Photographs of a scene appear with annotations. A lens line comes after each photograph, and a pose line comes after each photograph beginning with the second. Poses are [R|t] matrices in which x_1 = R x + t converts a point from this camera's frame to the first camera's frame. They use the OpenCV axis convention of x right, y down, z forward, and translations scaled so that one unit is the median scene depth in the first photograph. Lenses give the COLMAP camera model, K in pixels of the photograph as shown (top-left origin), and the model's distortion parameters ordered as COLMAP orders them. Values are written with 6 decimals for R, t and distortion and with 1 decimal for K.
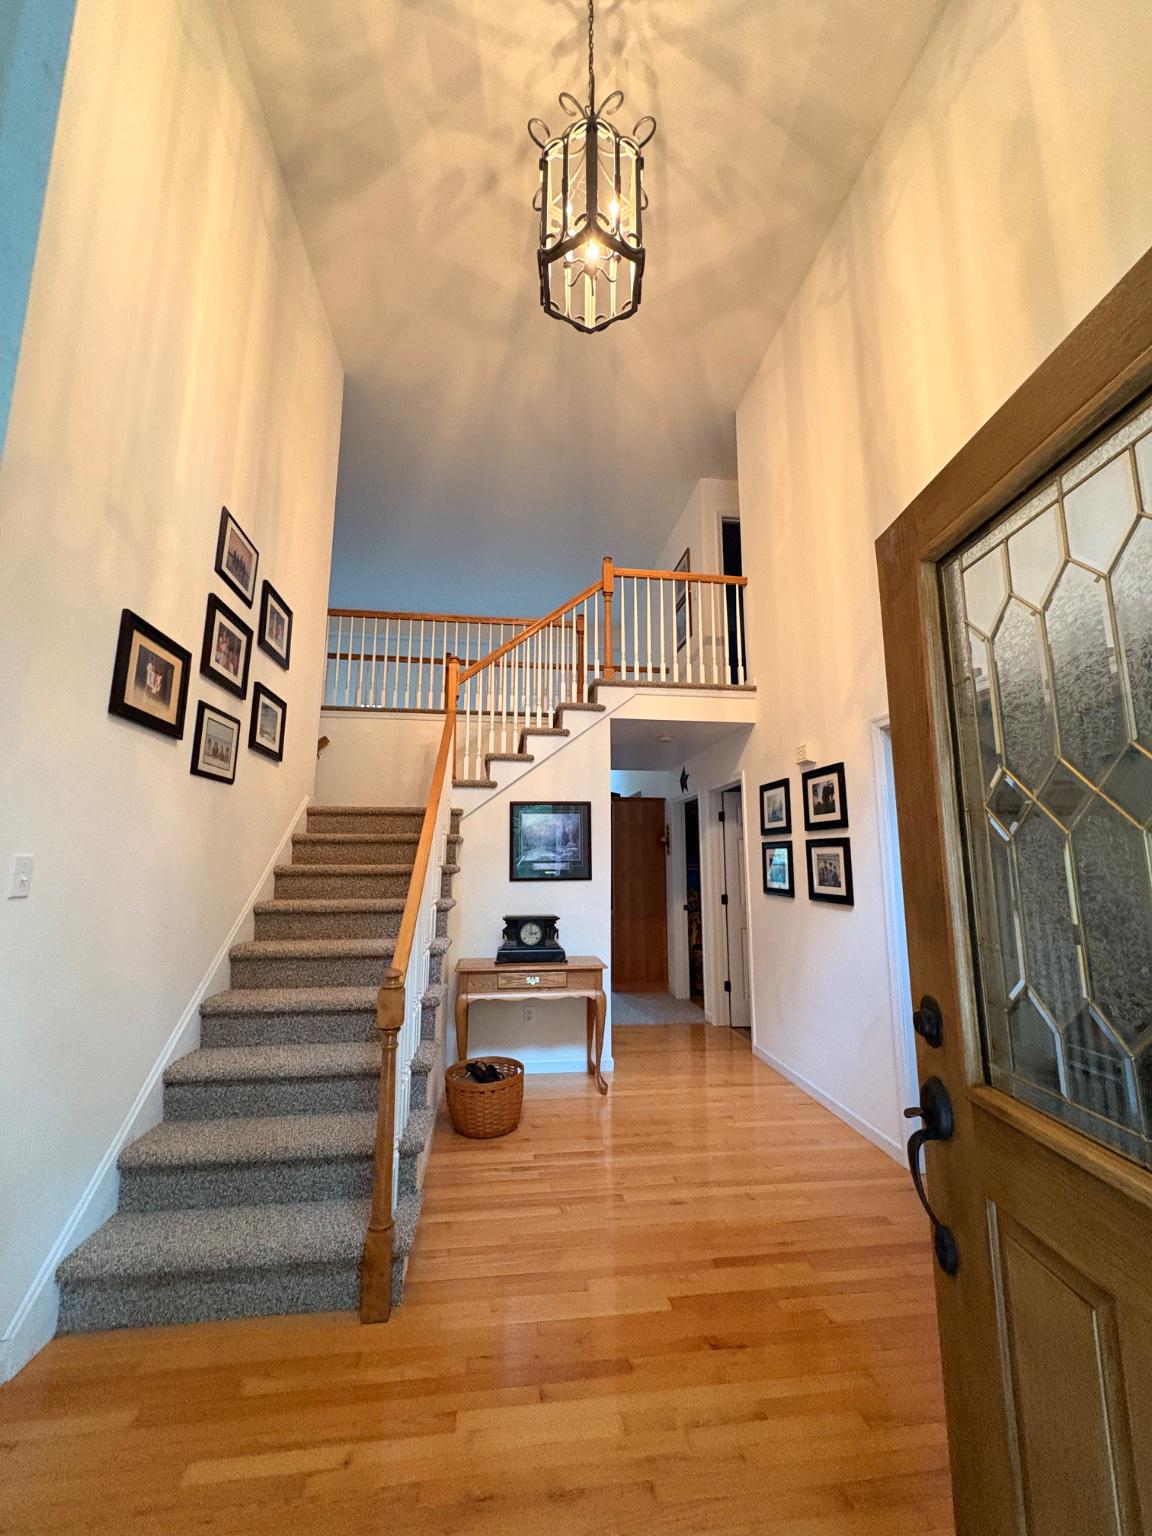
lens RADIAL K [[609.9, 0, 573.1], [0, 609.9, 764.8], [0, 0, 1]] dist [0.000205, 0.000268]
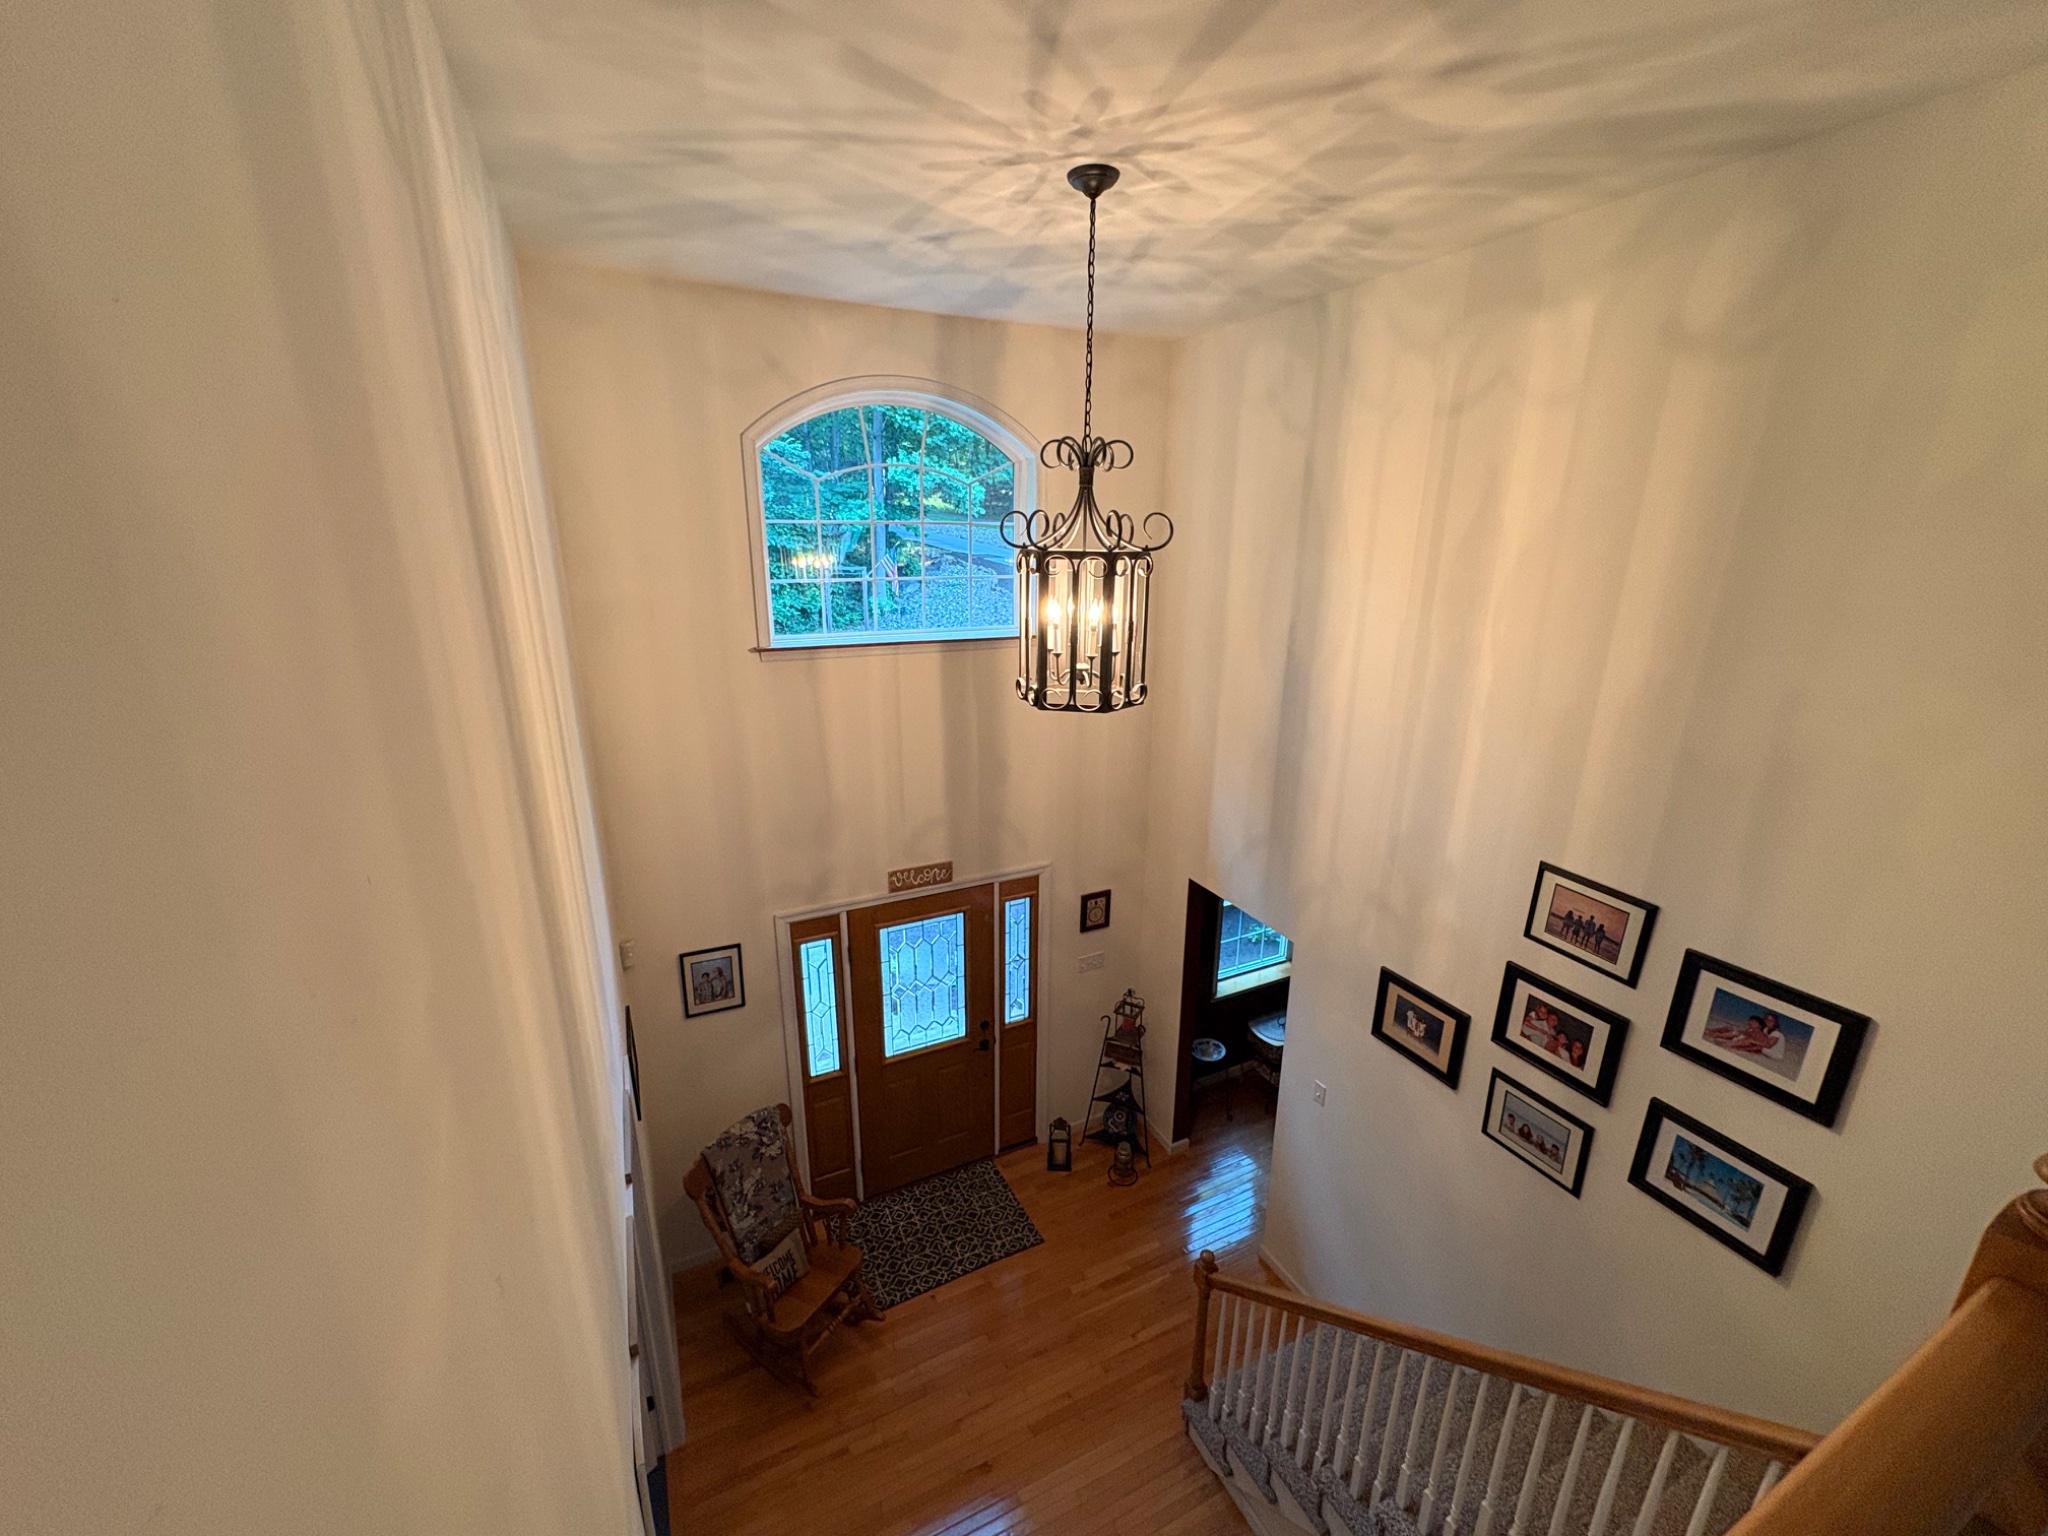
lens RADIAL K [[820.6, 0, 1016.5], [0, 820.6, 765.5], [0, 0, 1]] dist [0.000795, 0.000225]
pose [[-0.948084, 0.082125, -0.307234, 0.428079], [0.043692, 0.990557, 0.129954, -0.737095], [0.315006, 0.109783, -0.942719, 1.835096]]
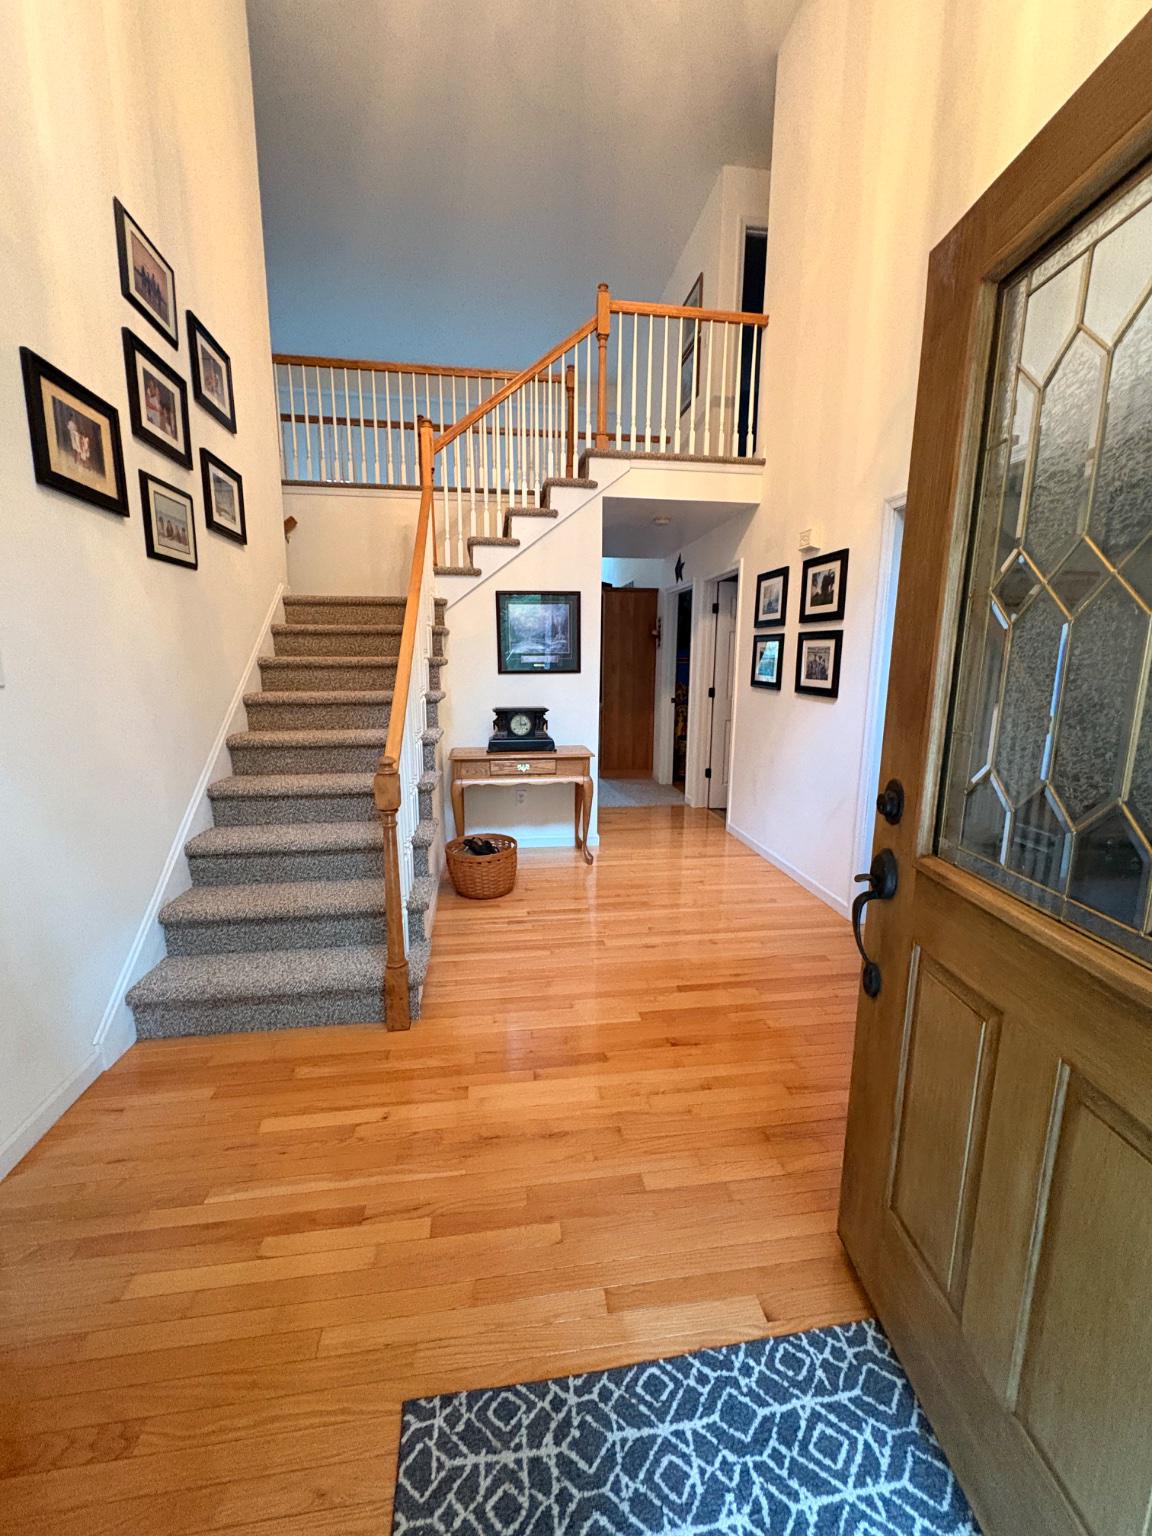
lens RADIAL K [[609.9, 0, 573.1], [0, 609.9, 764.8], [0, 0, 1]] dist [0.000205, 0.000268]
pose [[0.999892, 0.000027, 0.014689, 0.005494], [-0.004838, 0.944792, 0.327634, 0.005824], [-0.013869, -0.327670, 0.944691, 0.010720]]
